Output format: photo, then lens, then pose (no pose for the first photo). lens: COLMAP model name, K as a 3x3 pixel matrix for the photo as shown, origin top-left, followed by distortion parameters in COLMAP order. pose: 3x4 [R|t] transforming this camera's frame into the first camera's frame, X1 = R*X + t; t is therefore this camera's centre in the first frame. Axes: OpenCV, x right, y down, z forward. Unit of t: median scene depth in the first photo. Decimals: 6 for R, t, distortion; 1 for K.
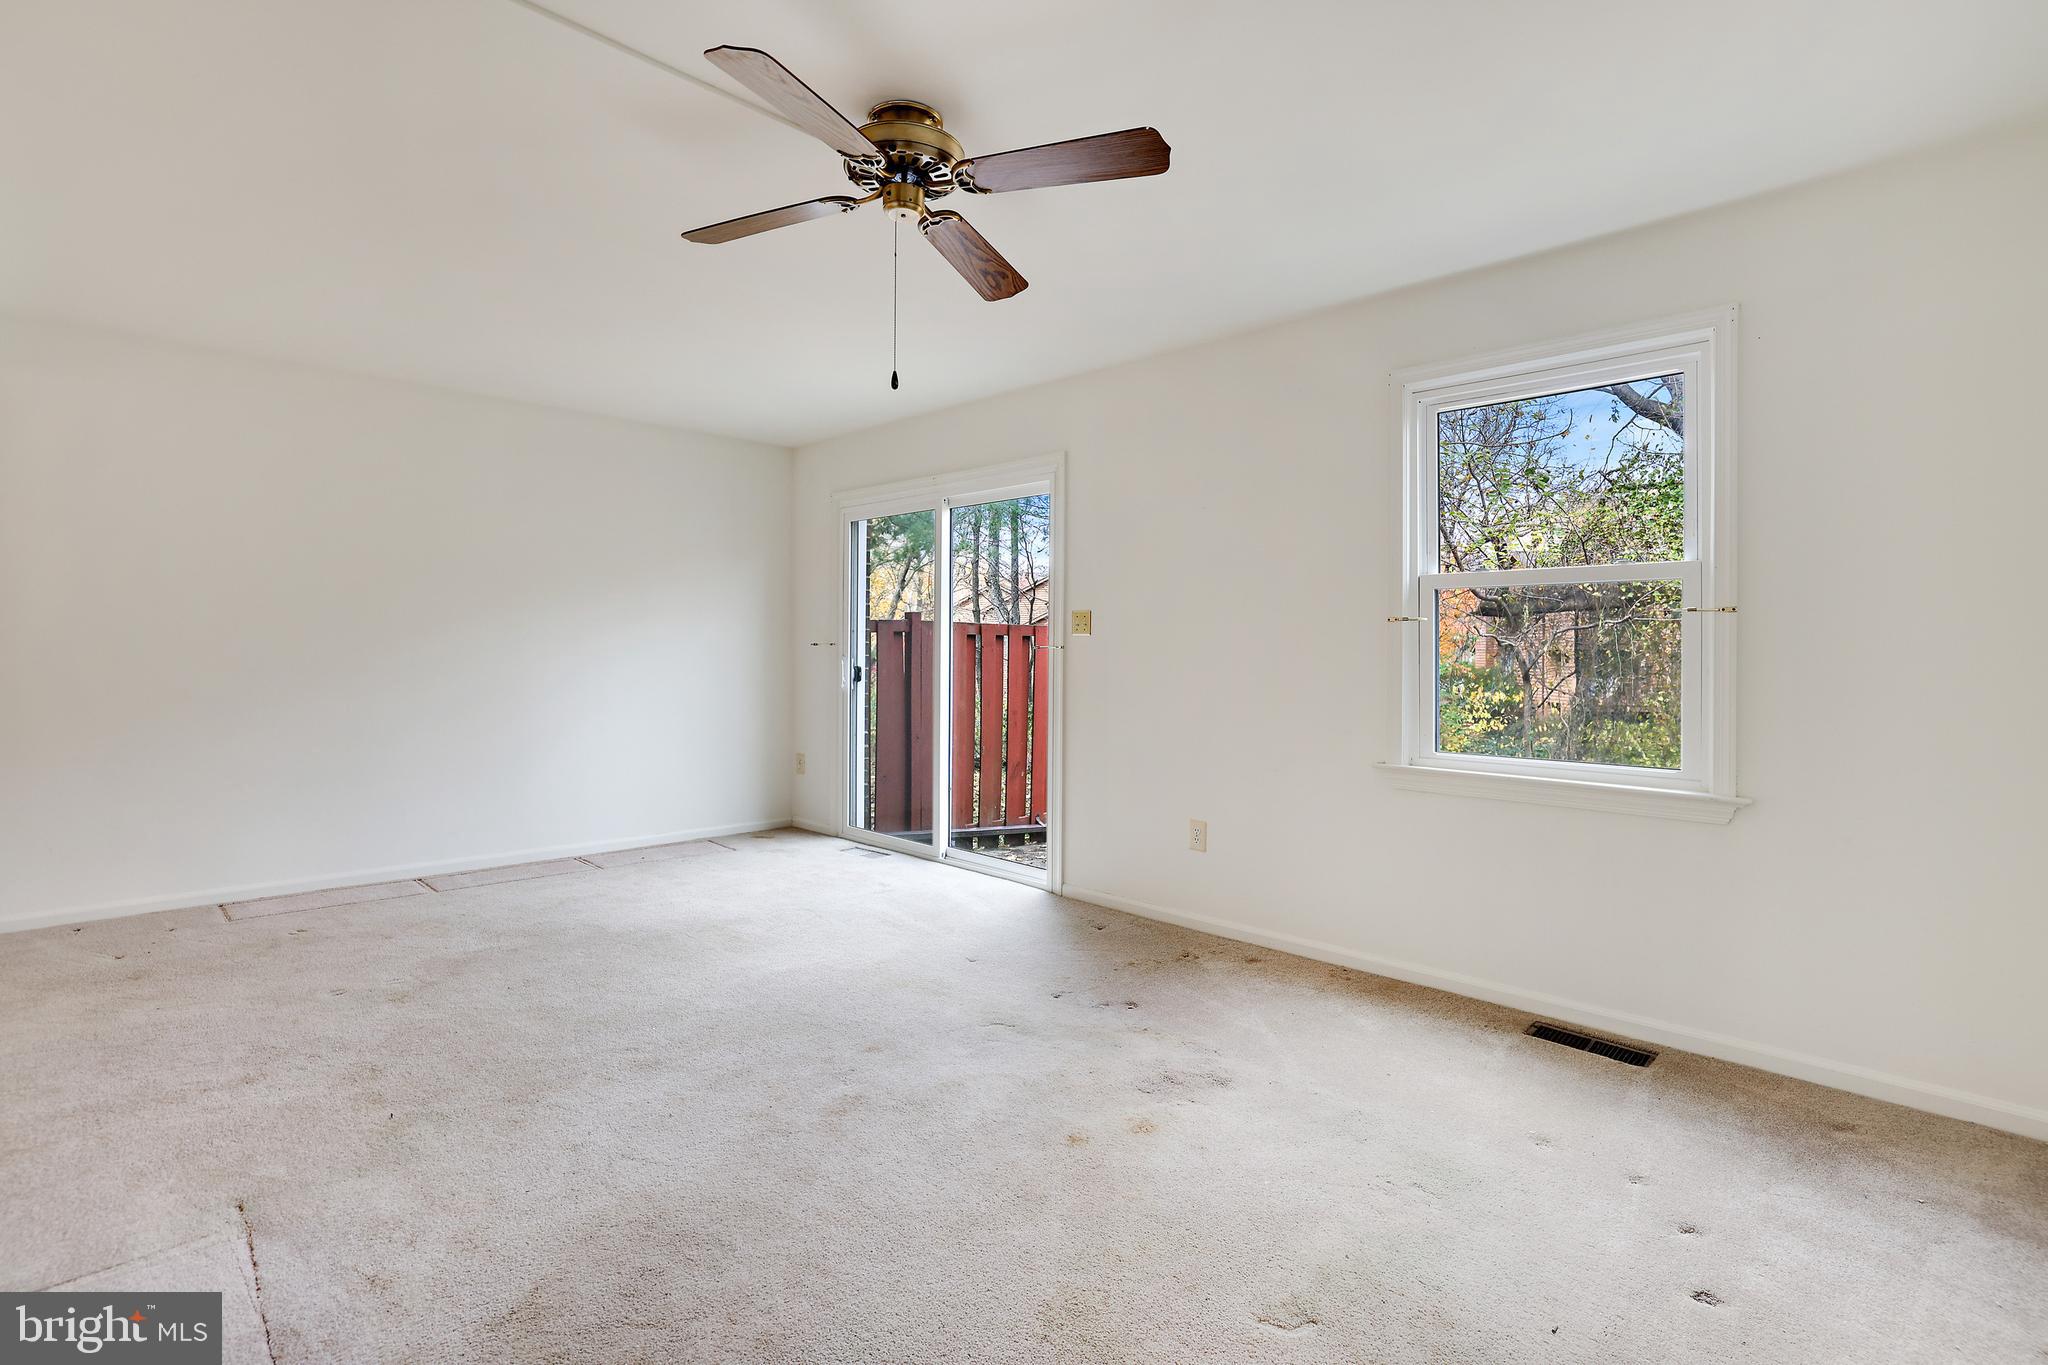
lens RADIAL K [[977.0, 0, 999.0], [0, 977.0, 648.6], [0, 0, 1]] dist [-0.025074, 0.015796]
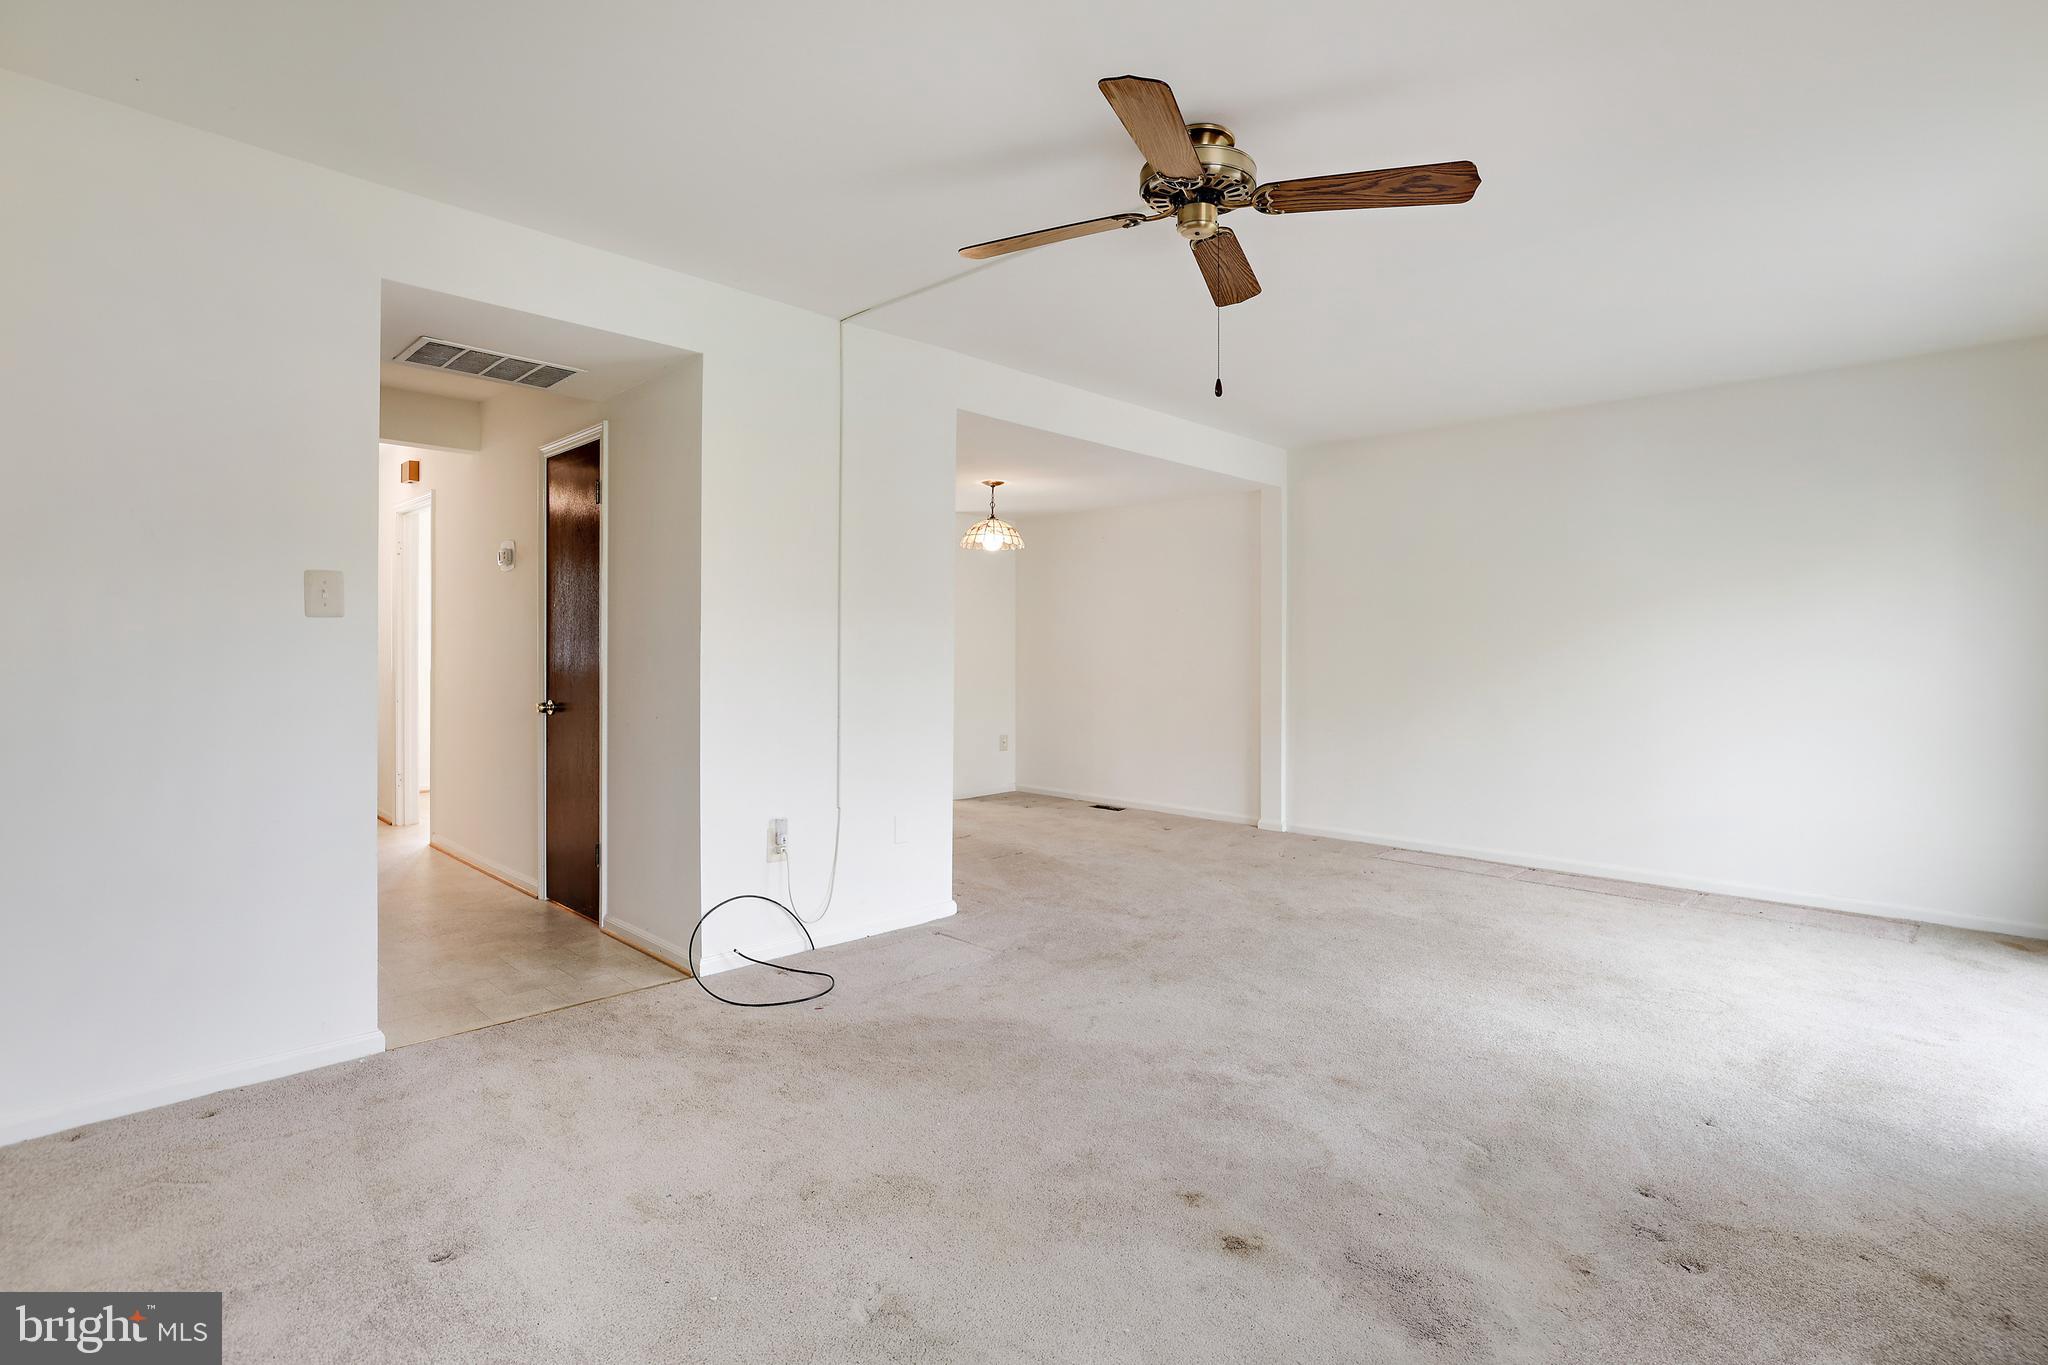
lens RADIAL K [[985.0, 0, 1033.4], [0, 985.0, 634.4], [0, 0, 1]] dist [-0.002662, 0.000840]
pose [[0.044331, -0.026794, -0.998658, 0.495354], [-0.002522, 0.999634, -0.026932, 0.007702], [0.999014, 0.003713, 0.044247, 0.409663]]
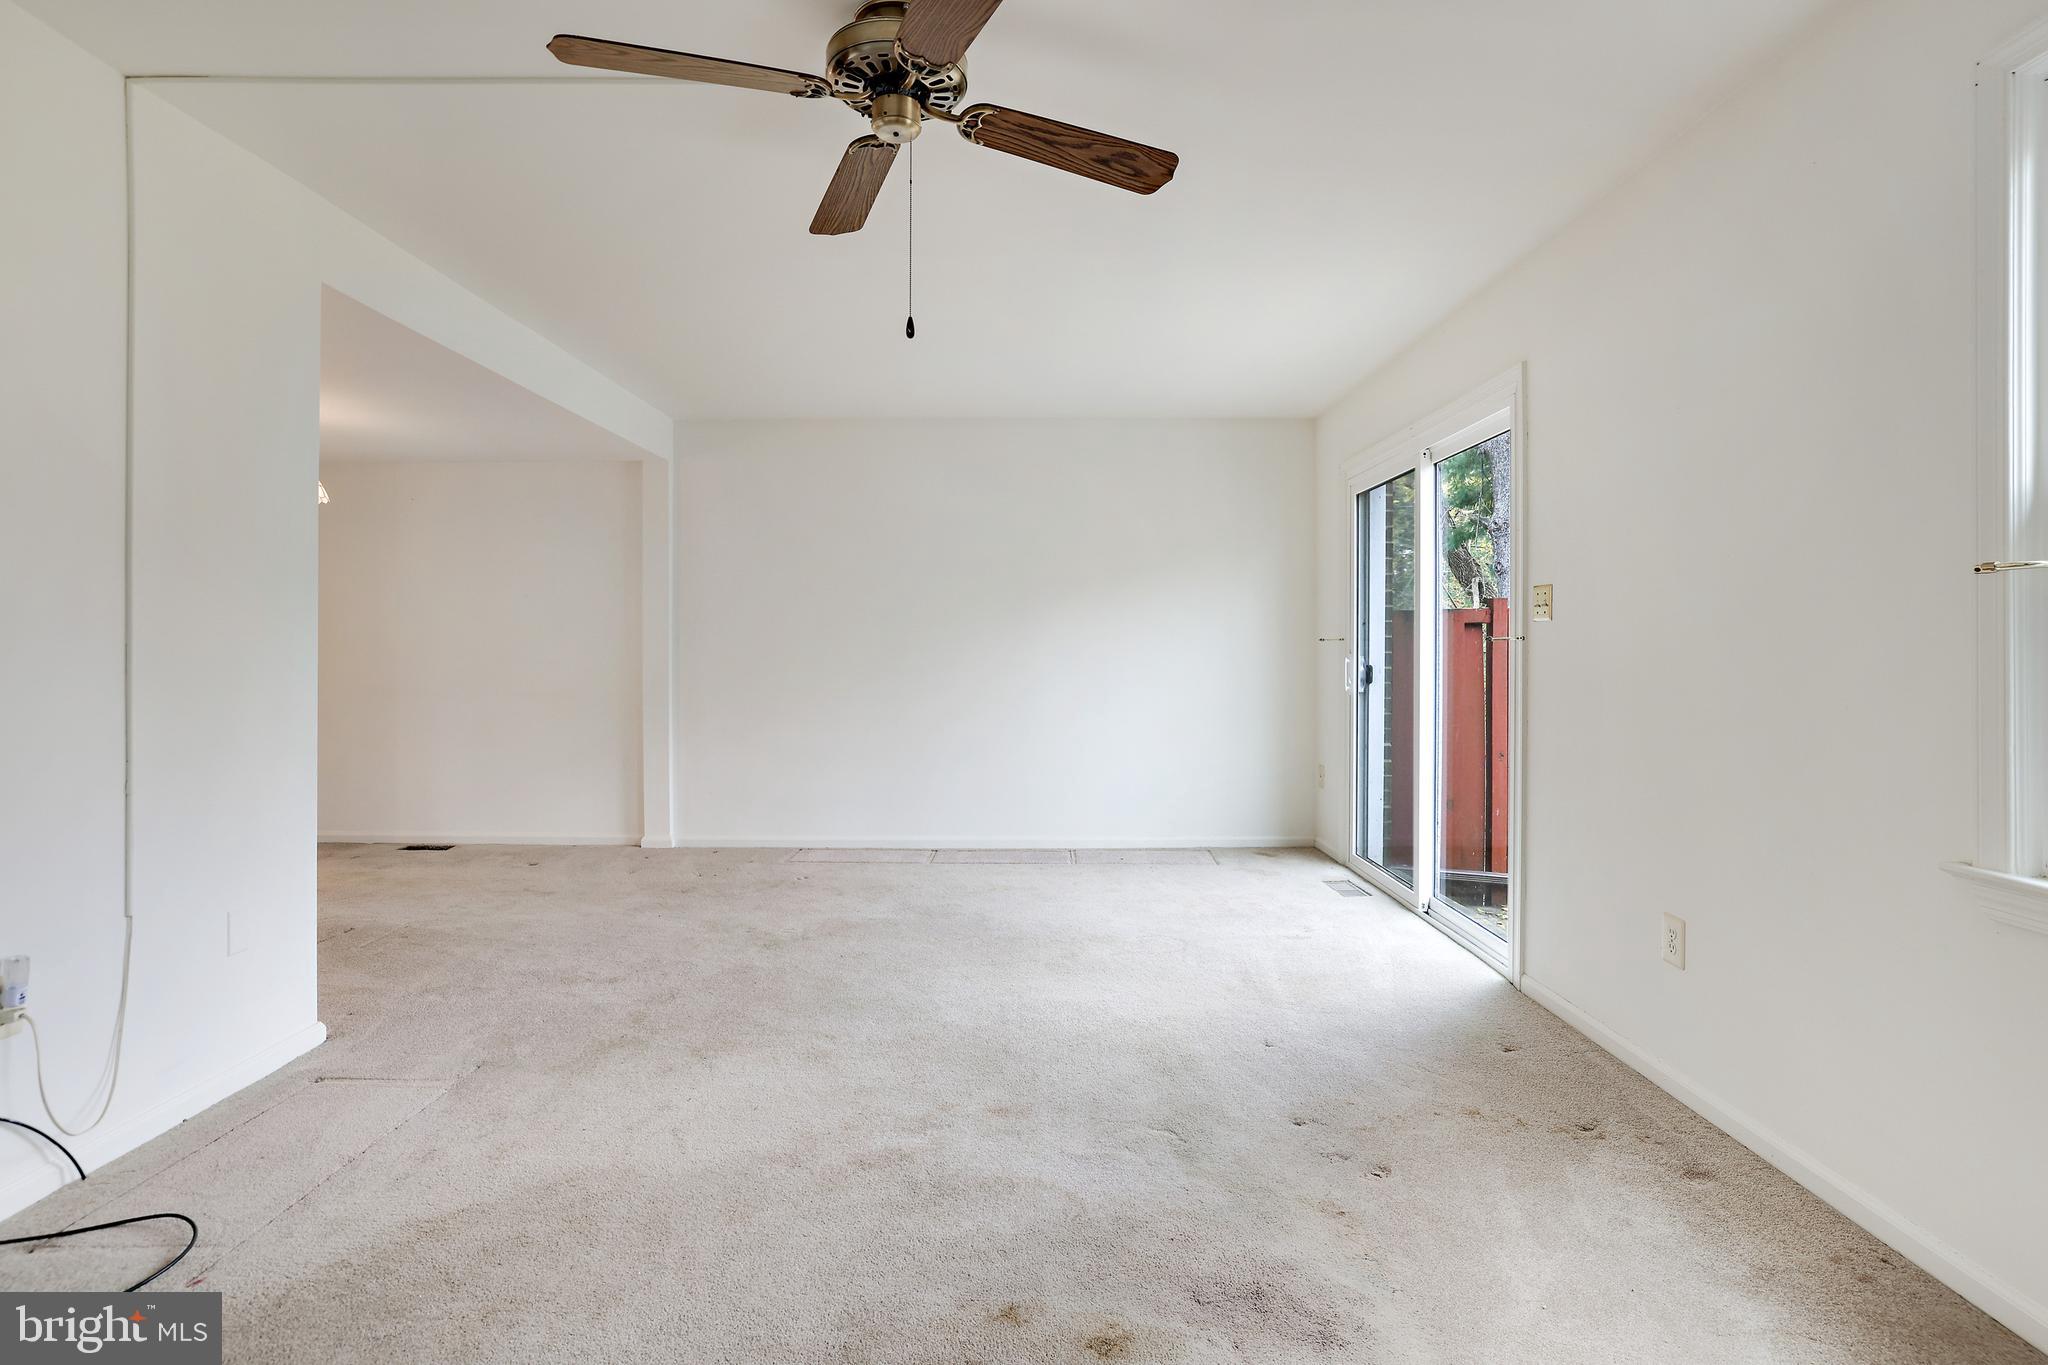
lens RADIAL K [[991.7, 0, 1024.4], [0, 991.7, 640.1], [0, 0, 1]] dist [-0.047542, 0.031713]
pose [[0.717759, -0.014858, -0.696133, 0.303091], [0.009065, 0.999887, -0.011995, 0.005209], [0.696233, 0.002299, 0.717812, 0.243097]]
